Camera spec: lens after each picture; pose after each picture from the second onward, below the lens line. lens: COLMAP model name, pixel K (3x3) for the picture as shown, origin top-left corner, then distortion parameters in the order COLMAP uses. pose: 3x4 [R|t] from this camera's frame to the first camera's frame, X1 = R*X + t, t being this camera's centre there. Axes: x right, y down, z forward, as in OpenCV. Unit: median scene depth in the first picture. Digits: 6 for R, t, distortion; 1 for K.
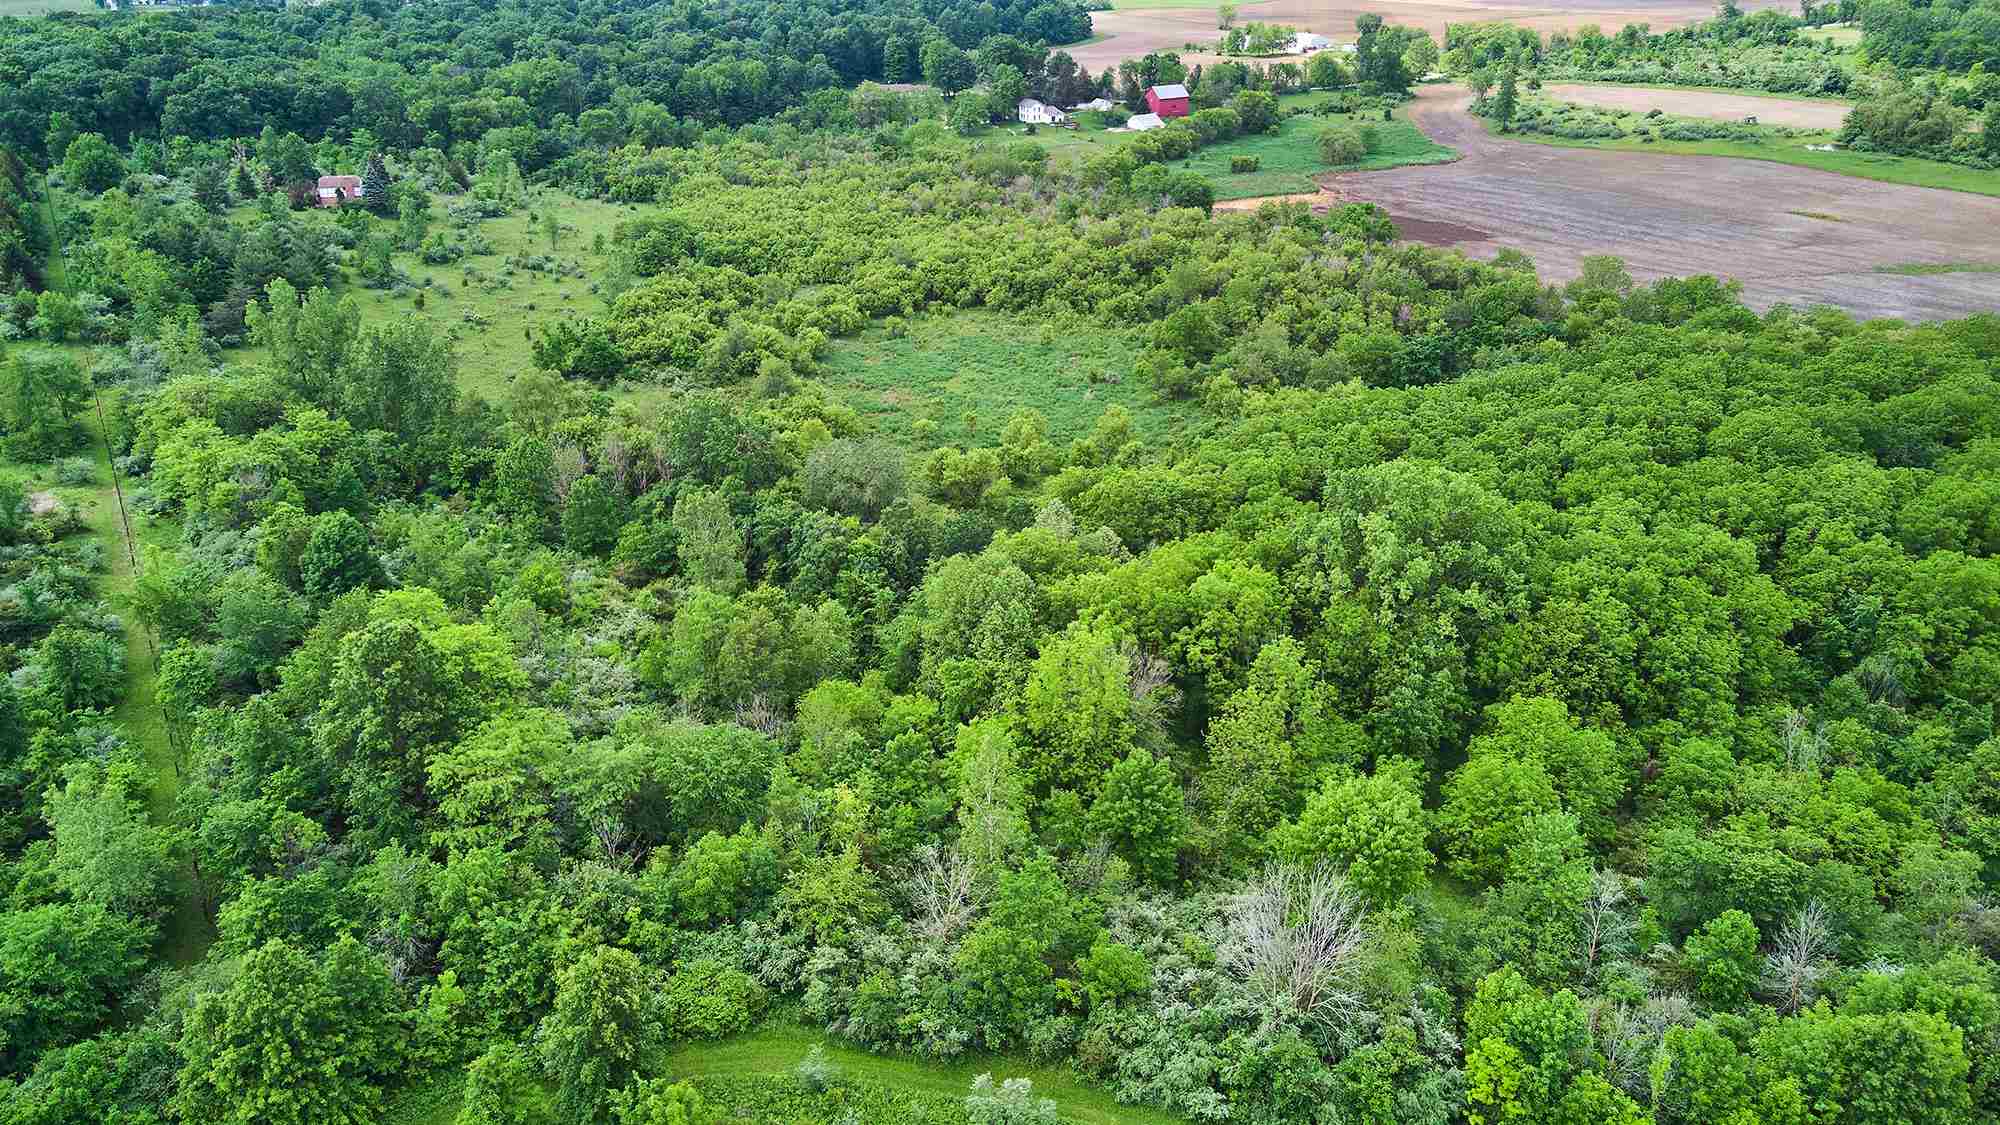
lens RADIAL K [[1499.8, 0, 997.3], [0, 1499.8, 539.2], [0, 0, 1]] dist [0.005497, 0.123728]
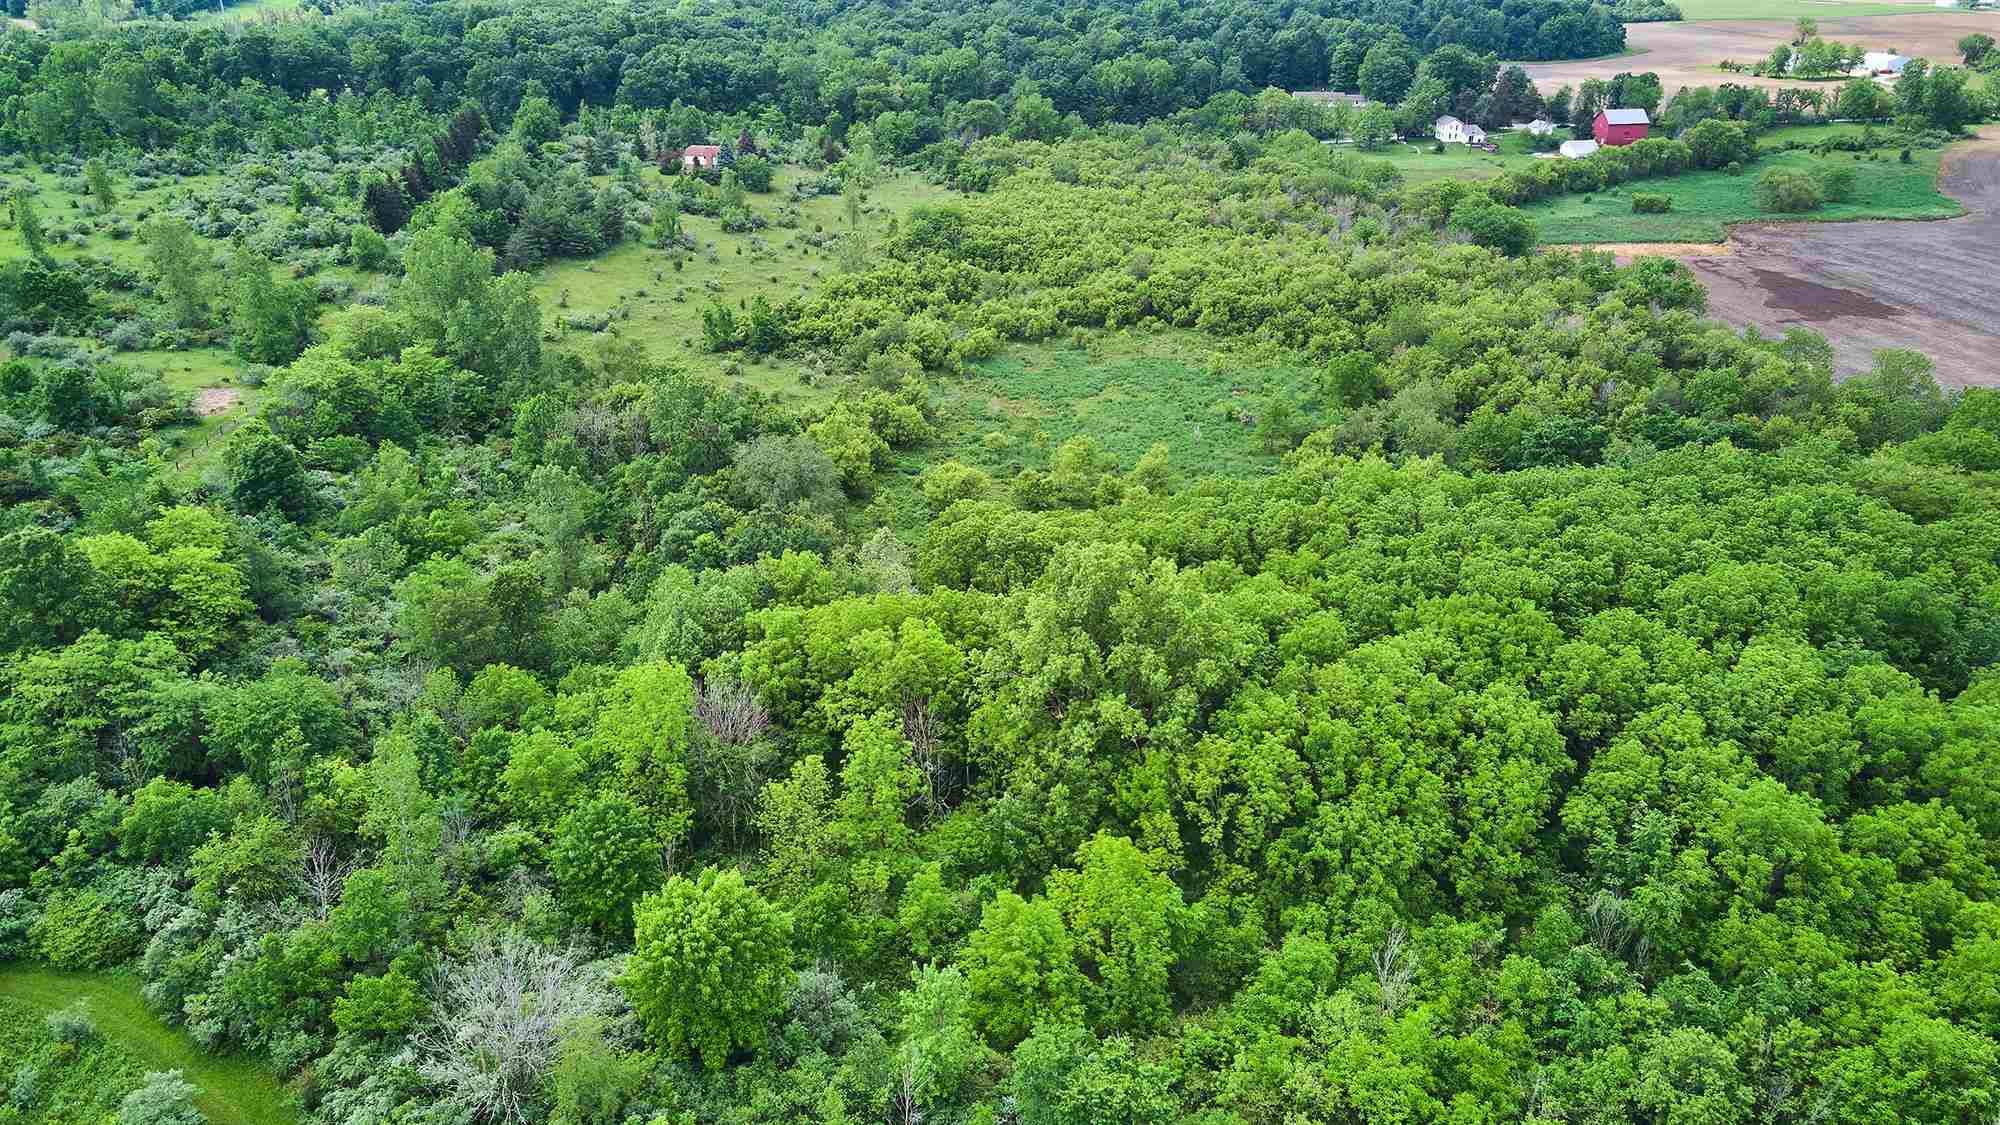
lens RADIAL K [[1499.8, 0, 997.3], [0, 1499.8, 539.2], [0, 0, 1]] dist [0.005497, 0.123728]
pose [[0.921404, 0.165251, -0.351719, 0.157093], [-0.164882, 0.985819, 0.031230, -0.021578], [0.351892, 0.029216, 0.935585, 0.046468]]
